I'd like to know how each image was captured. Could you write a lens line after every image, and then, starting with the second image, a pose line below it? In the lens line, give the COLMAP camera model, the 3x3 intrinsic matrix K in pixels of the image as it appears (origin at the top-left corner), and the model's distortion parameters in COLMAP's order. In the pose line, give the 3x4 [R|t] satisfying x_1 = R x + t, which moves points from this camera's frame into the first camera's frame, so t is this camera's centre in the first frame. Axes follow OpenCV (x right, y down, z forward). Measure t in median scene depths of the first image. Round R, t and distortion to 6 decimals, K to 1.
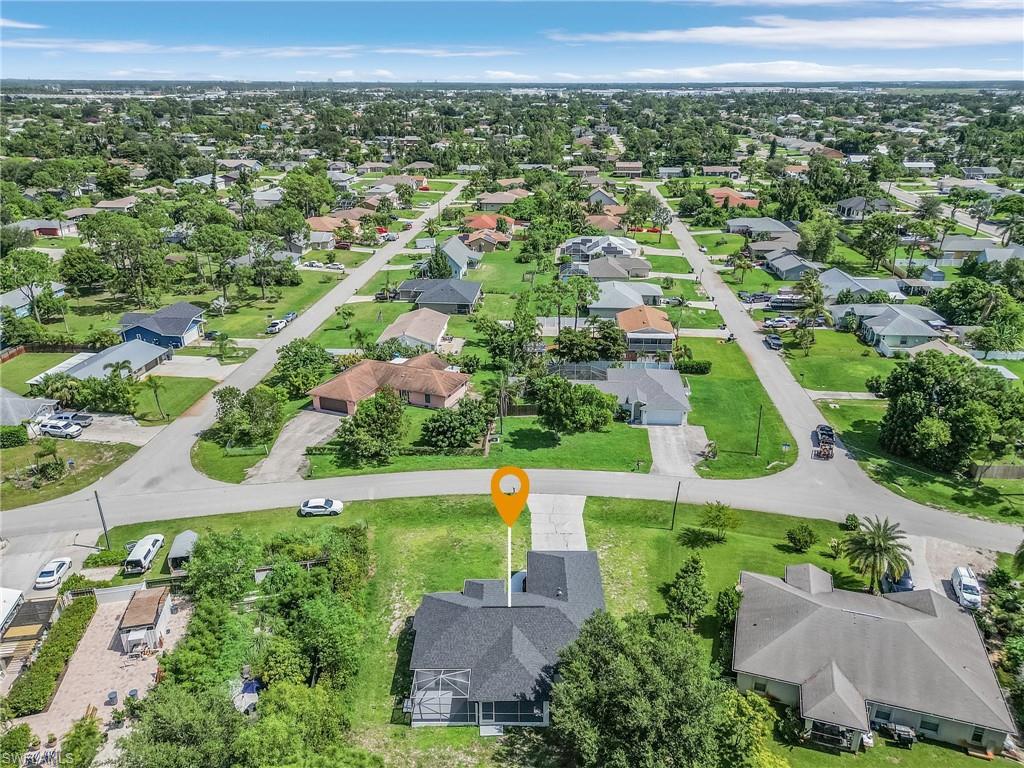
lens RADIAL K [[712.4, 0, 512.0], [0, 712.4, 384.0], [0, 0, 1]] dist [0.058566, -0.003806]
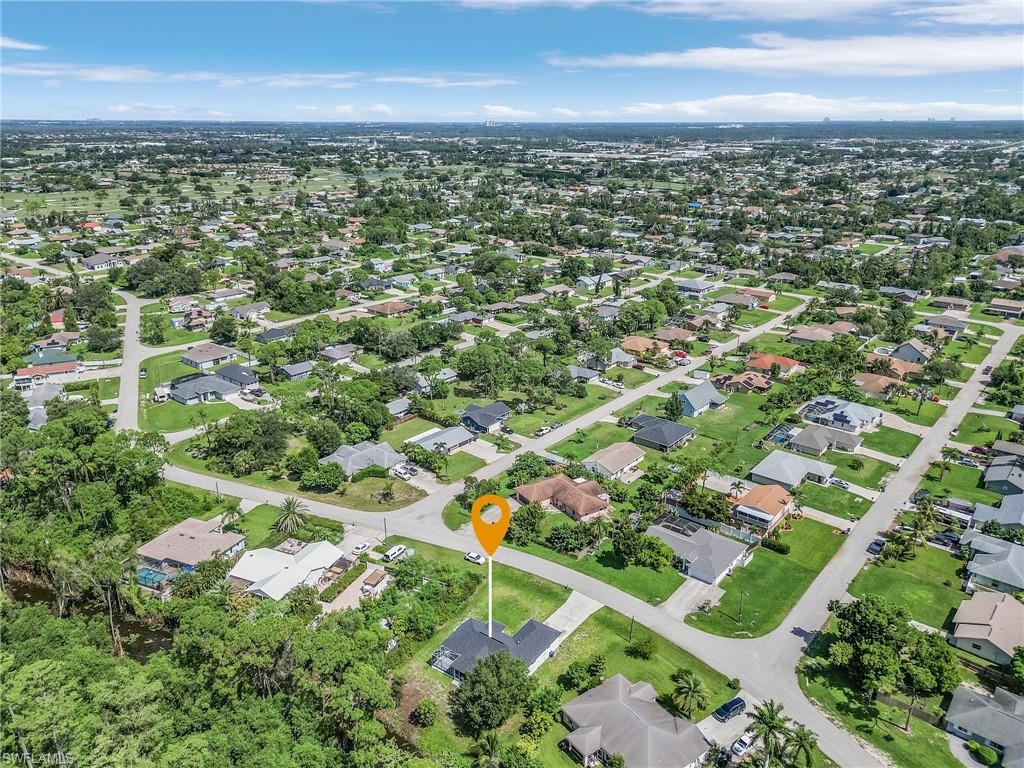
lens RADIAL K [[712.4, 0, 512.0], [0, 712.4, 384.0], [0, 0, 1]] dist [0.058566, -0.003806]
pose [[0.810999, 0.194842, -0.551650, 0.630751], [-0.219082, 0.975448, 0.022446, -0.281003], [0.542480, 0.102653, 0.833773, -0.469361]]
